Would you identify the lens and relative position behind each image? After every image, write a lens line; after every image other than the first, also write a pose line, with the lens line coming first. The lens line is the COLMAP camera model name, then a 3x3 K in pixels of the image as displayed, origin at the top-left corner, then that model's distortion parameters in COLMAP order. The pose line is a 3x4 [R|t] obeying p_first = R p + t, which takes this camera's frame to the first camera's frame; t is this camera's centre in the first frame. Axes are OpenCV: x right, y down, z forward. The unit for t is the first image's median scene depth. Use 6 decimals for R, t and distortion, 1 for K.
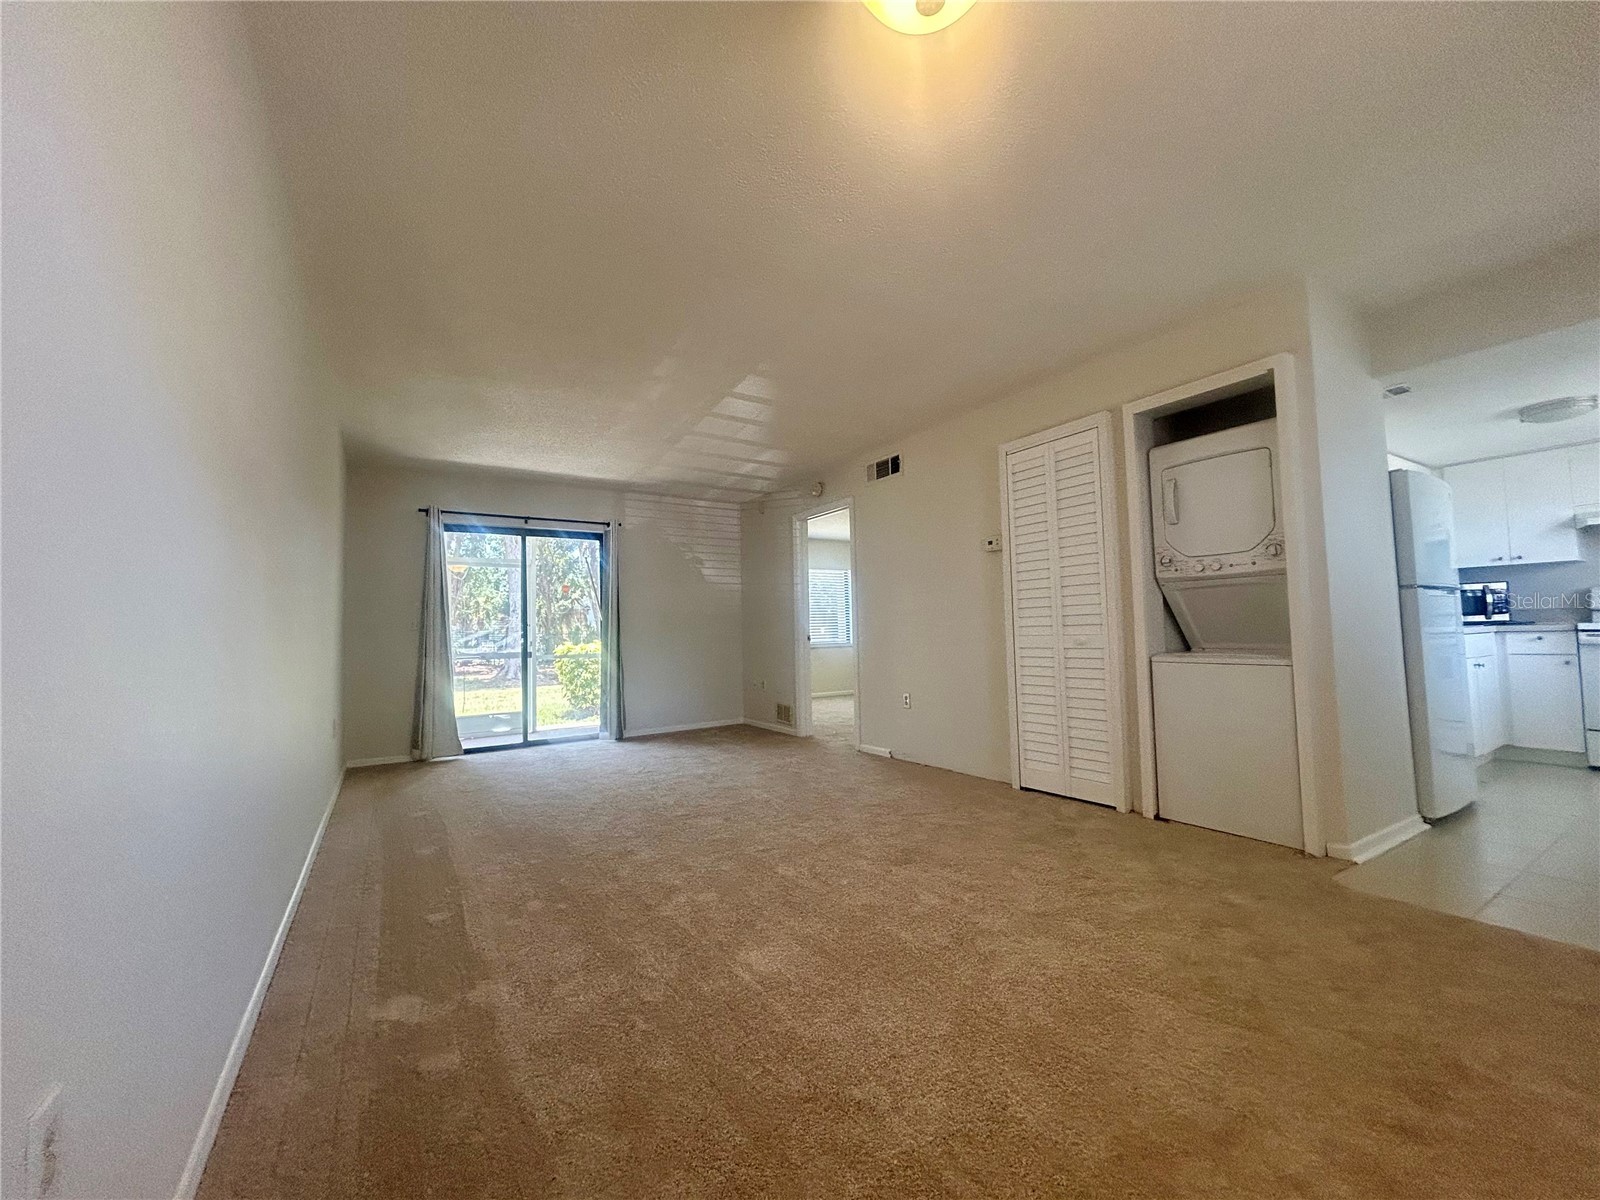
lens RADIAL K [[639.7, 0, 801.5], [0, 639.7, 597.7], [0, 0, 1]] dist [-0.001977, -0.000689]
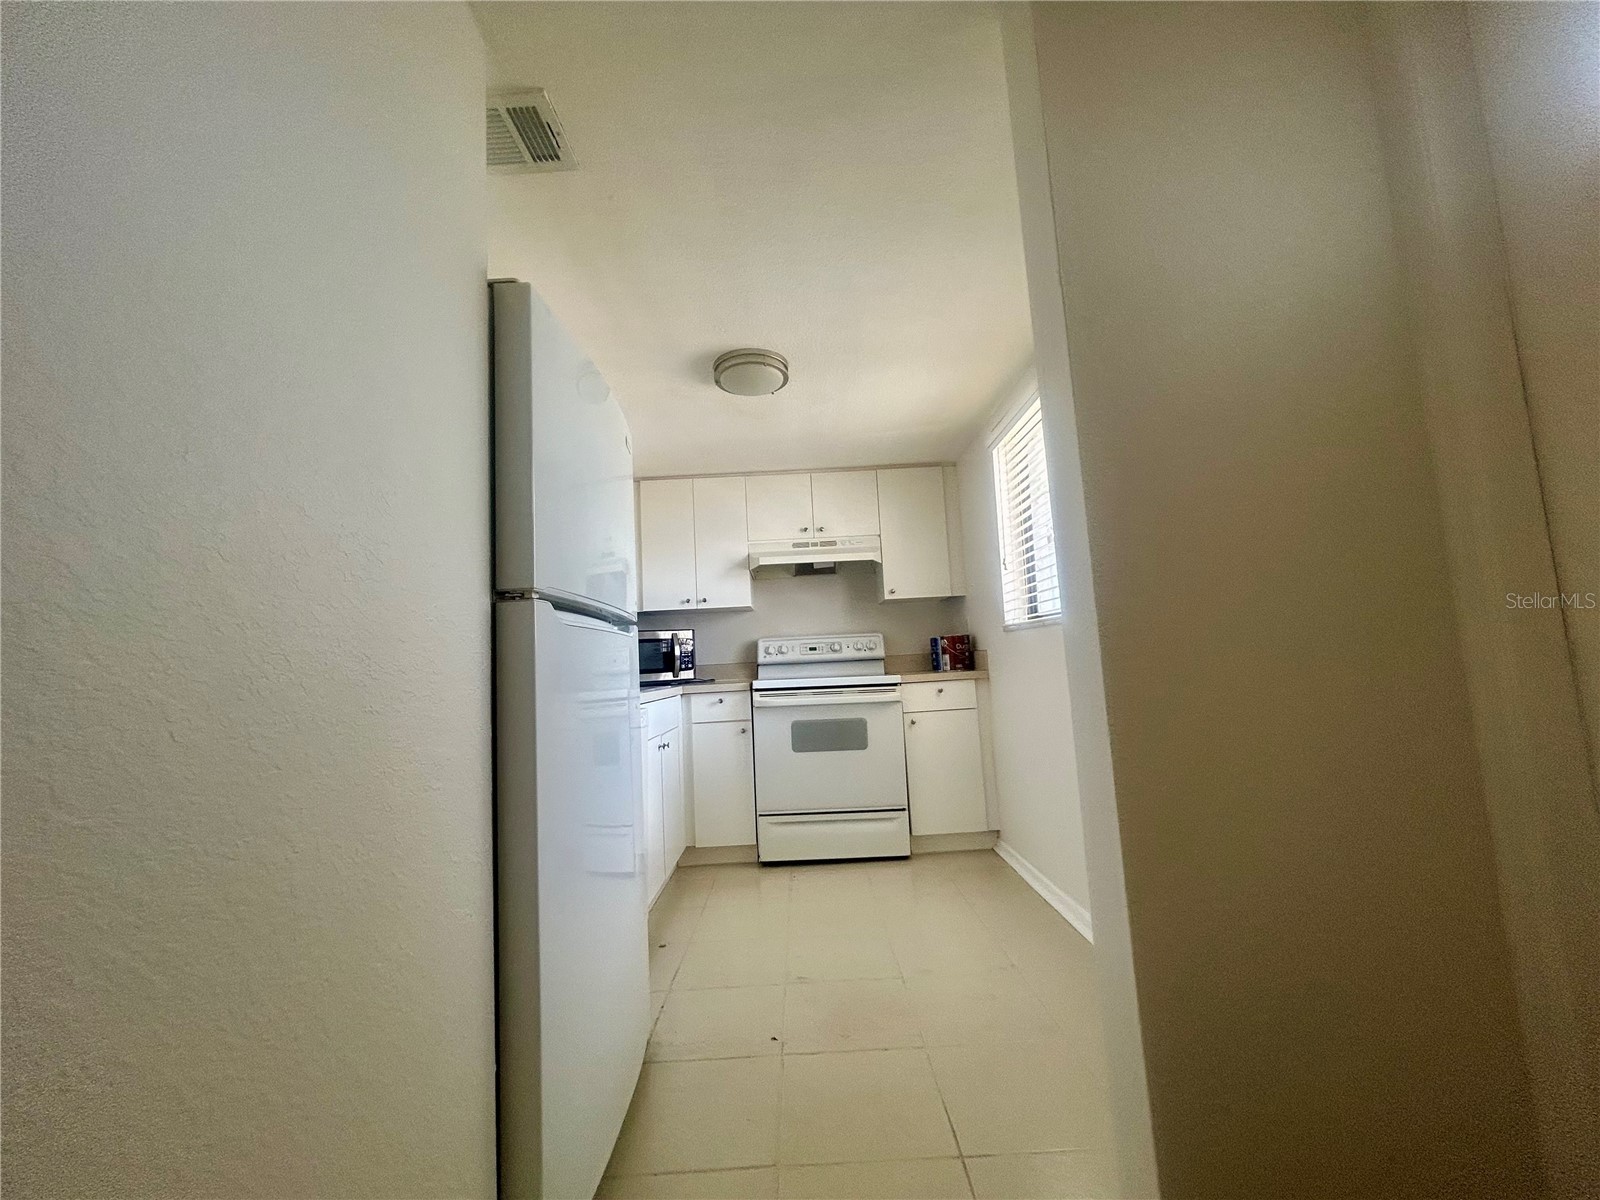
lens RADIAL K [[639.7, 0, 801.5], [0, 639.7, 597.7], [0, 0, 1]] dist [-0.001977, -0.000689]
pose [[0.533779, 0.088199, 0.841012, 0.528249], [-0.007028, 0.994974, -0.099885, 0.014940], [-0.845595, 0.047405, 0.531716, 0.481532]]
